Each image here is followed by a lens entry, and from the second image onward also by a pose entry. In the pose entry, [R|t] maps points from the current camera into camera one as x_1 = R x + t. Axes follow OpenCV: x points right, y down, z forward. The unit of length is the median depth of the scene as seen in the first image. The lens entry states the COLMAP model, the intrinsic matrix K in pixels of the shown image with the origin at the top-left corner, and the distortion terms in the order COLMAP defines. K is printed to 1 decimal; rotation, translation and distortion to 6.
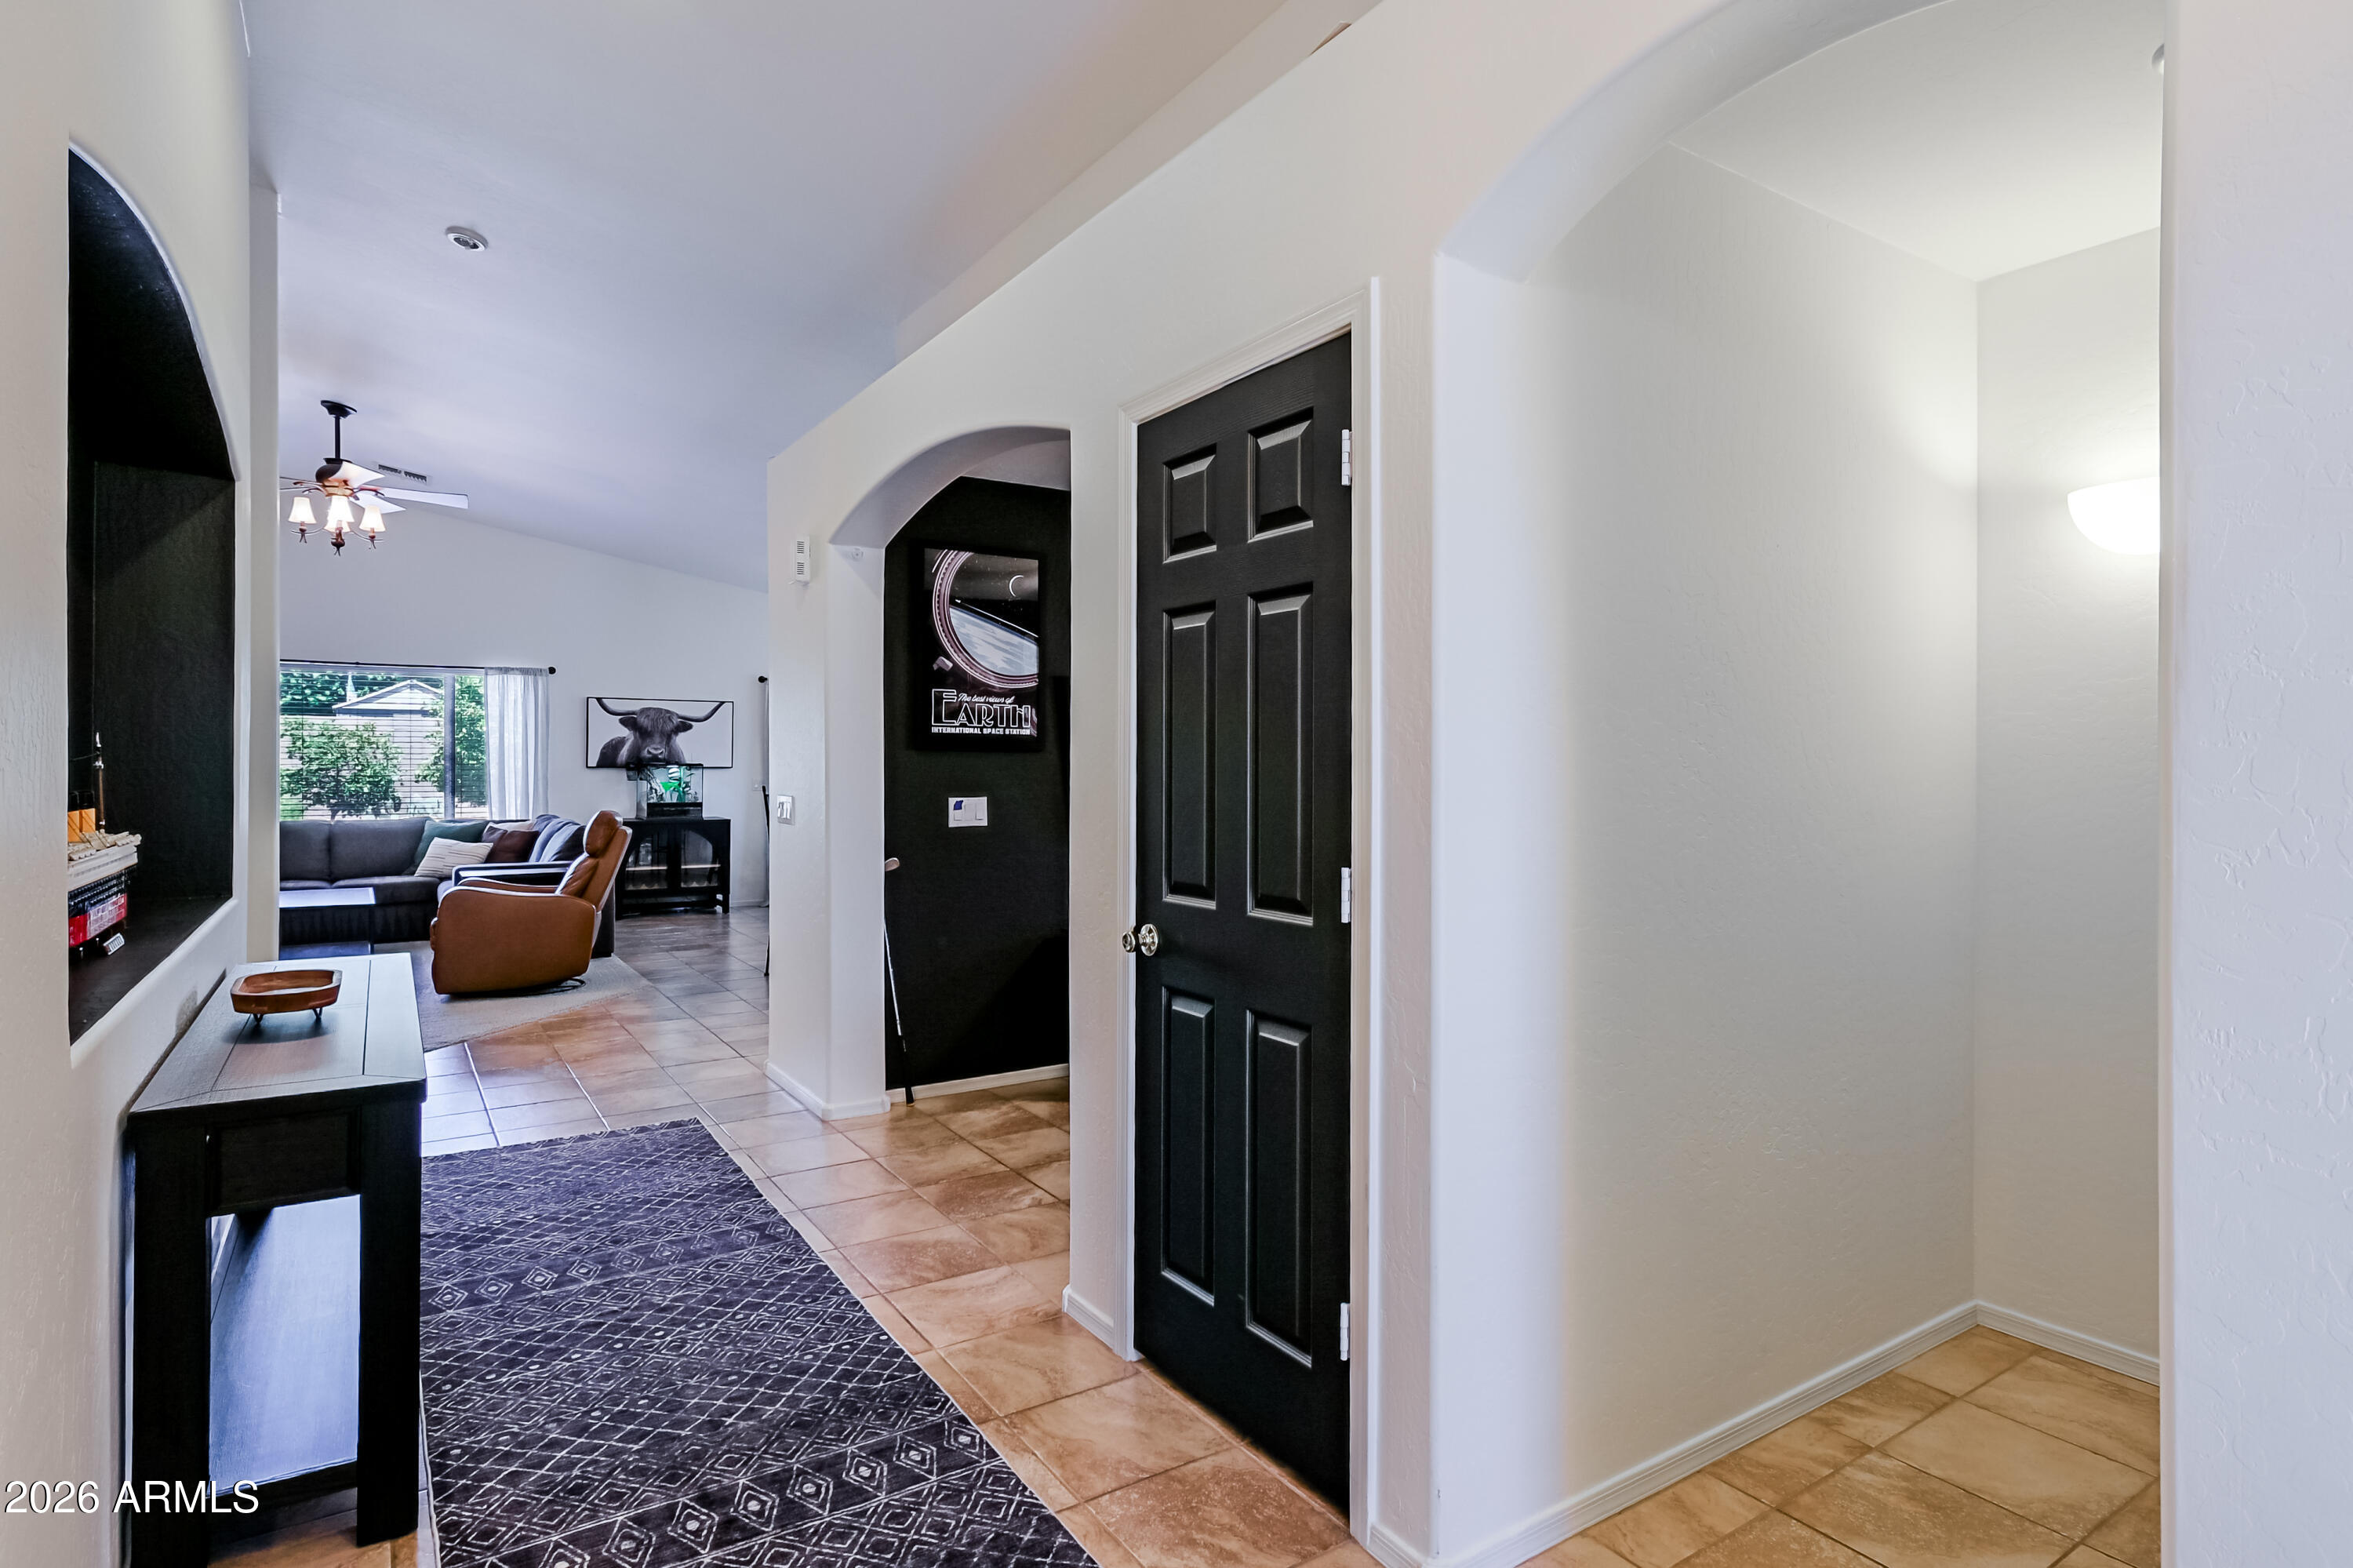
lens RADIAL K [[1217.3, 0, 1176.9], [0, 1217.3, 763.2], [0, 0, 1]] dist [0.000868, 0.000058]
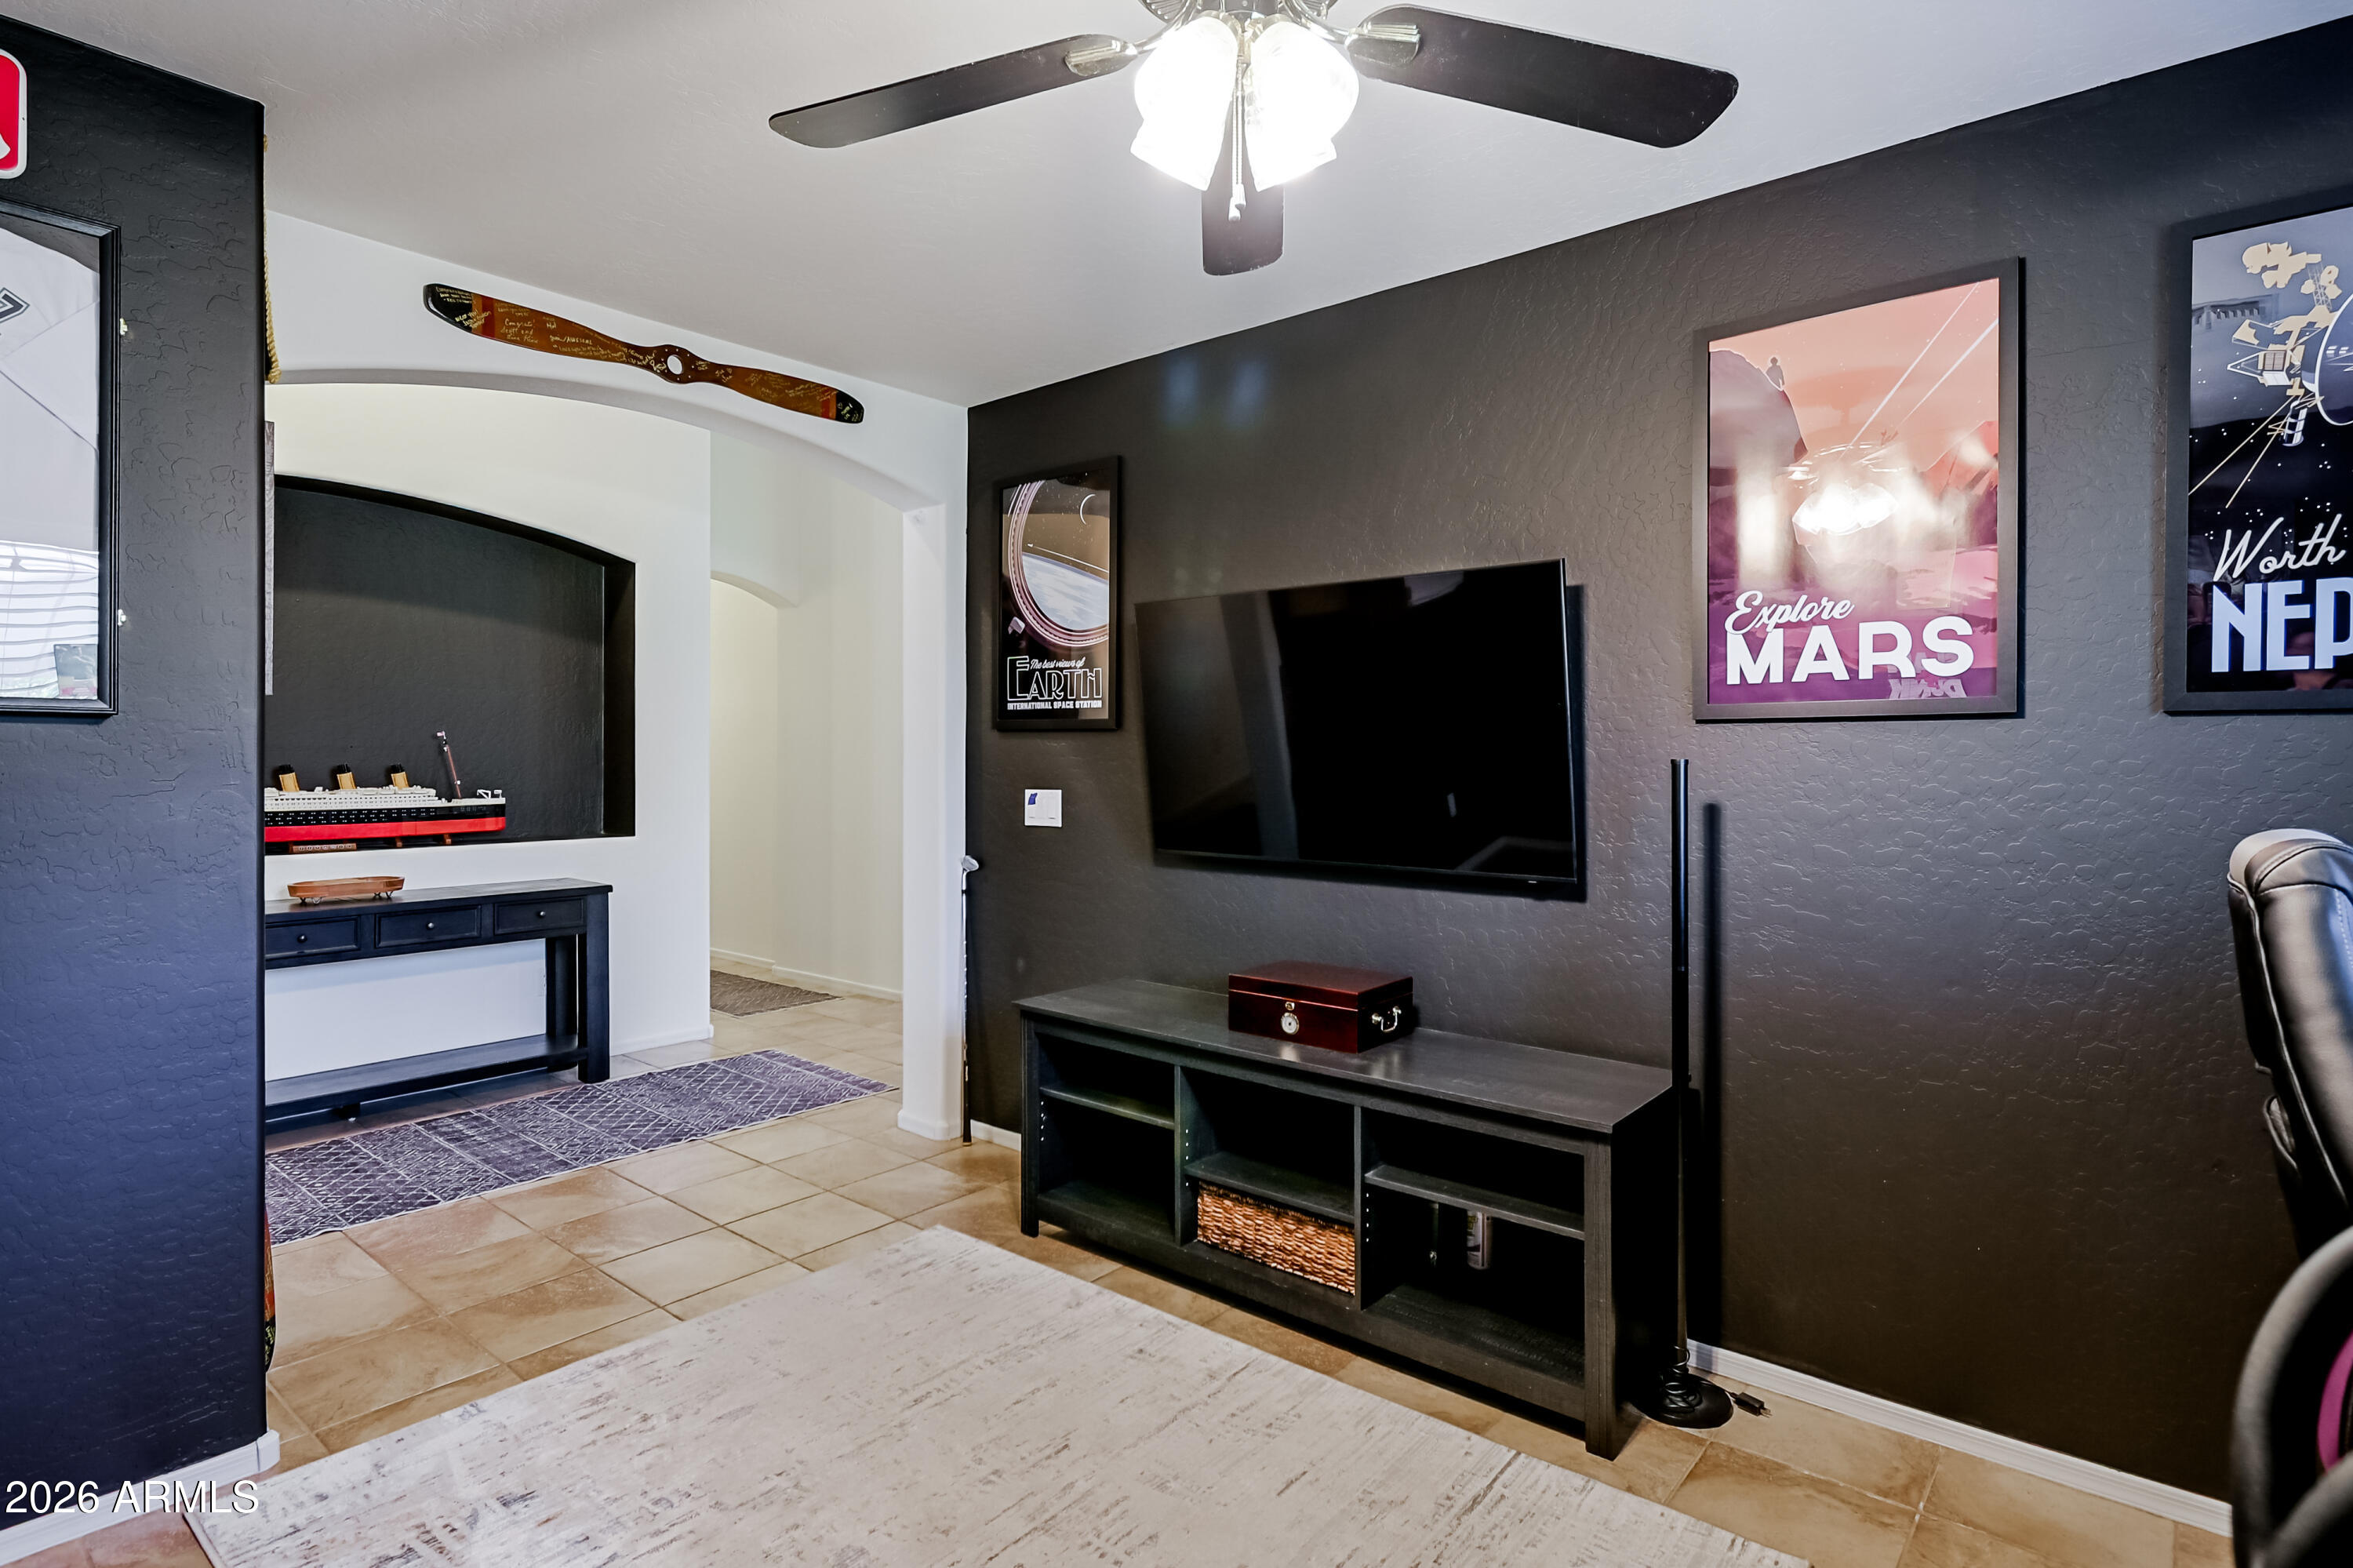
lens RADIAL K [[1196.0, 0, 1186.3], [0, 1196.0, 774.7], [0, 0, 1]] dist [0.001336, -0.000010]
pose [[0.288811, 0.014985, -0.957269, 0.802423], [0.001127, 0.999871, 0.015992, 0.007895], [0.957385, -0.005698, 0.288757, 1.149561]]
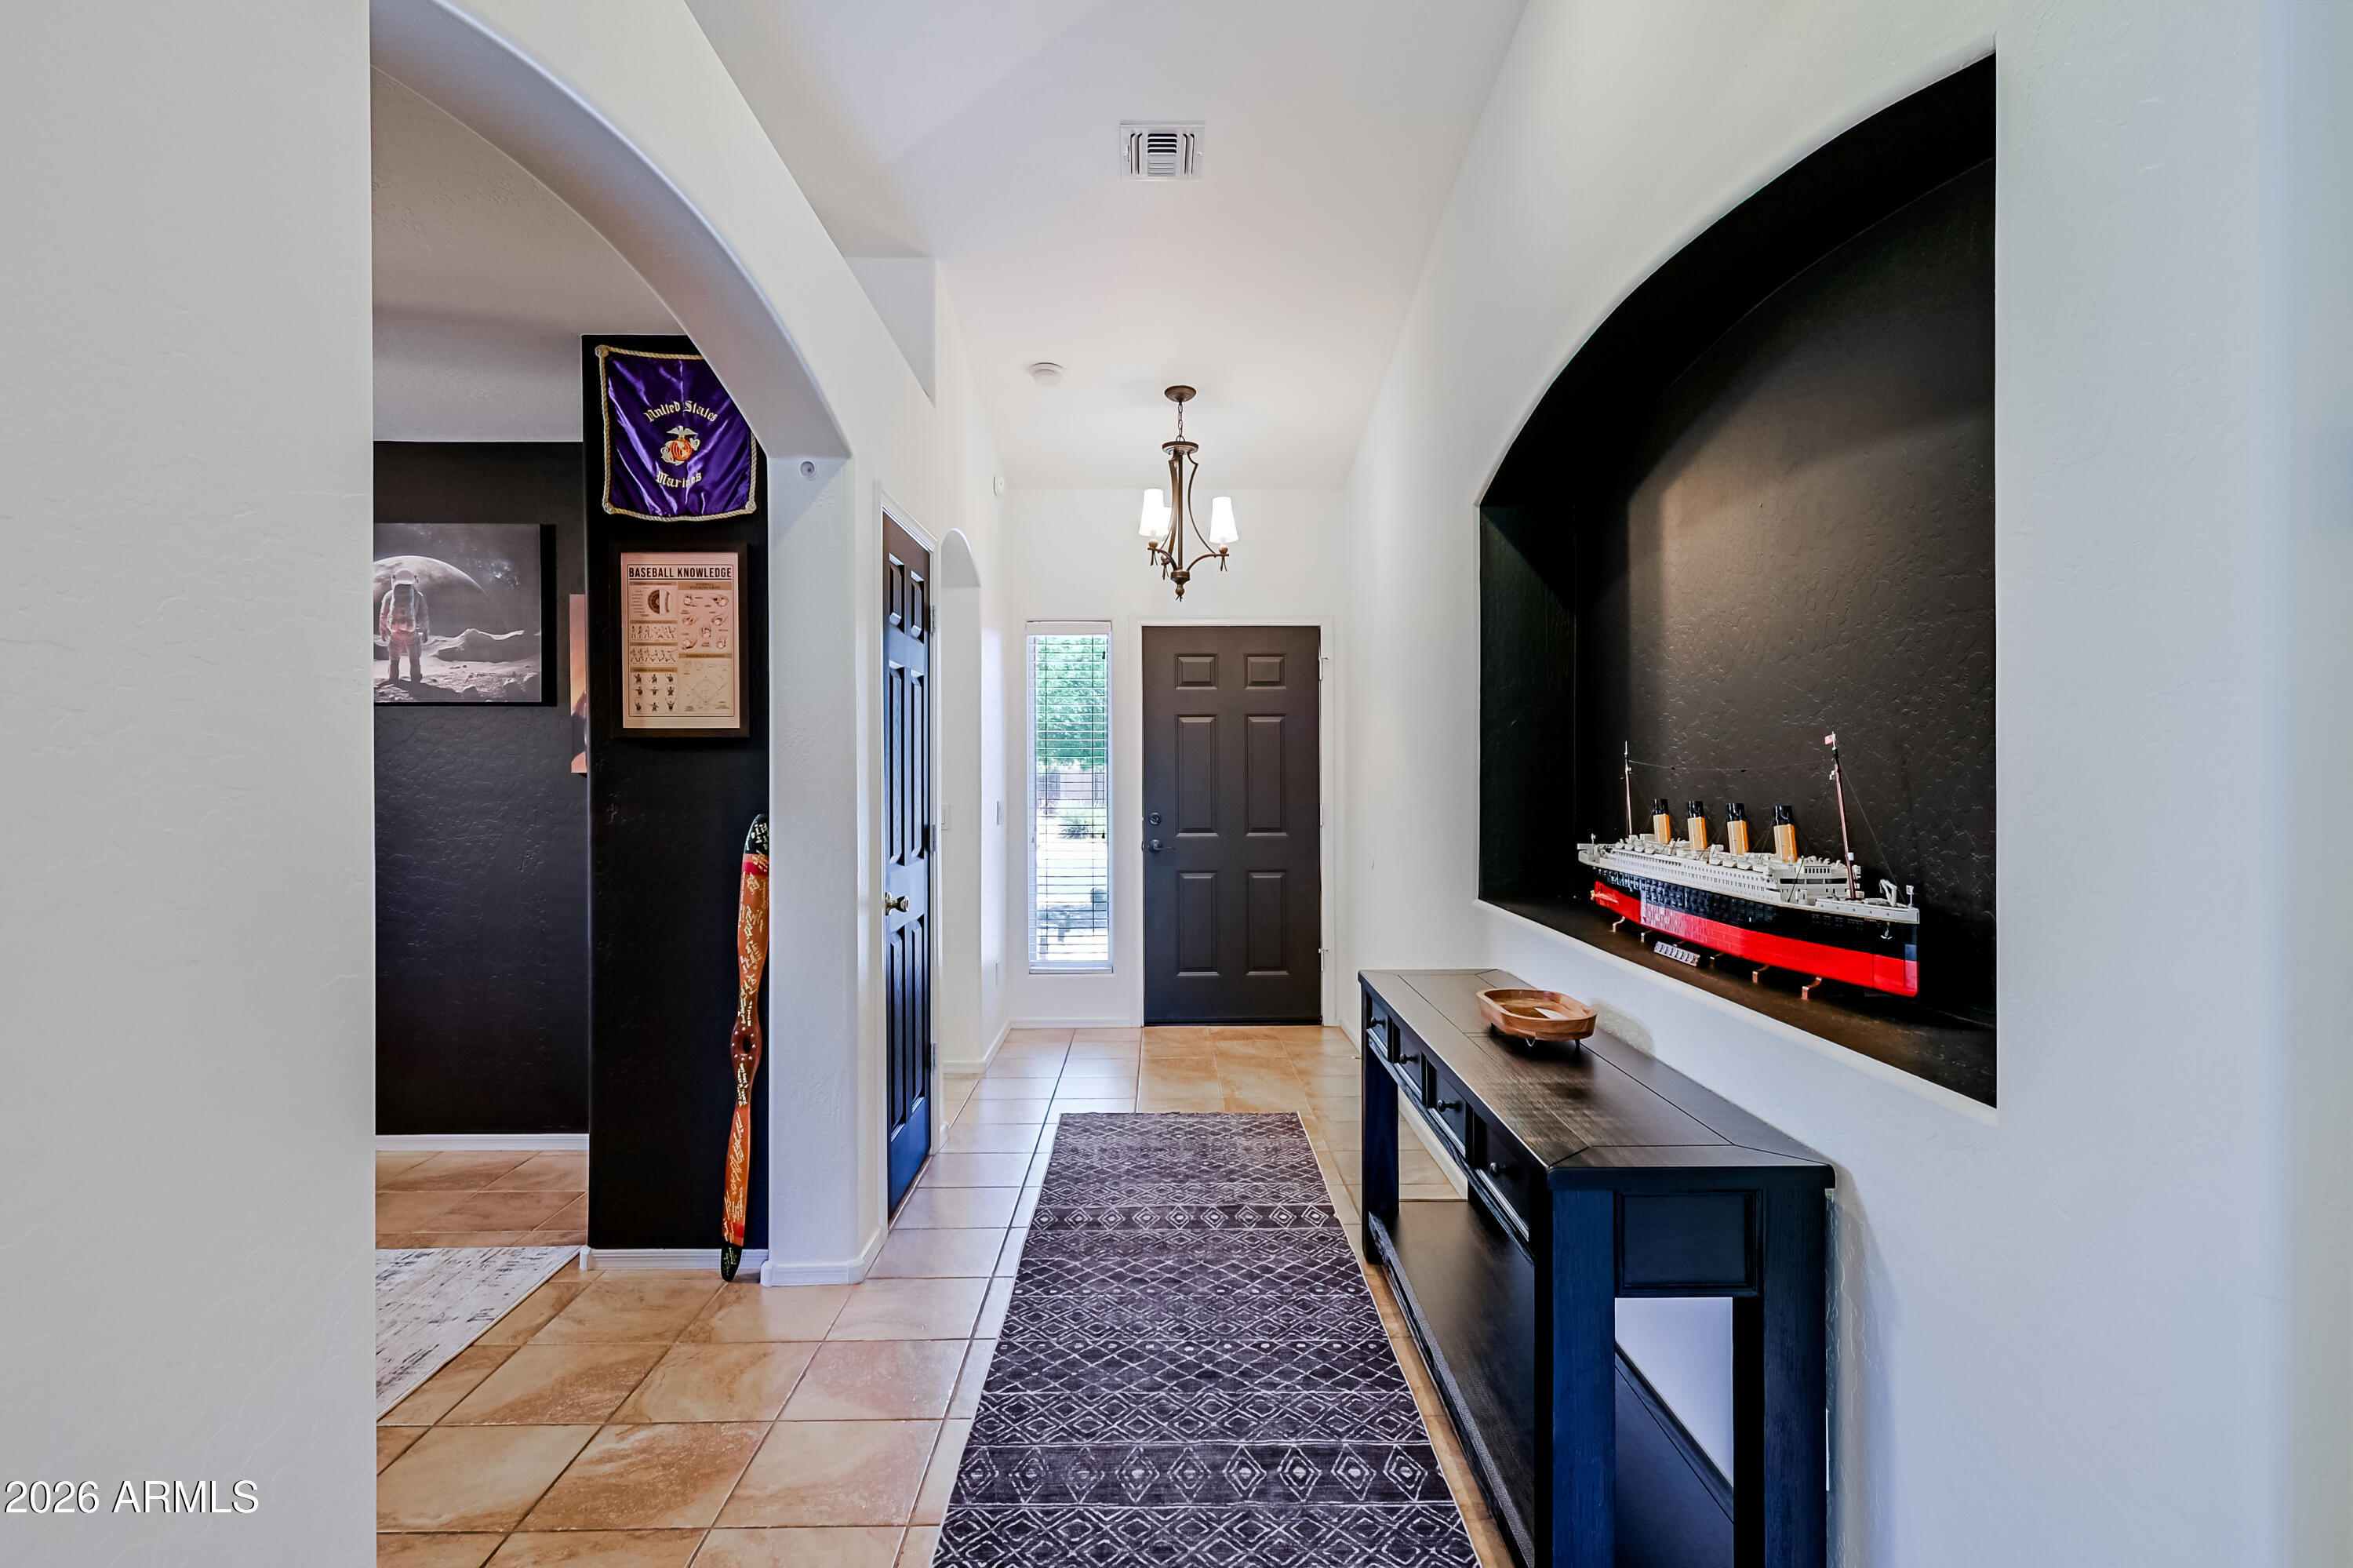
lens RADIAL K [[1195.1, 0, 1176.5], [0, 1195.1, 784.0], [0, 0, 1]] dist [-0.005375, 0.015713]
pose [[-0.840620, -0.007830, 0.541569, -0.709271], [-0.004541, 0.999962, 0.007409, 0.001582], [-0.541607, 0.003769, -0.840624, 1.375375]]
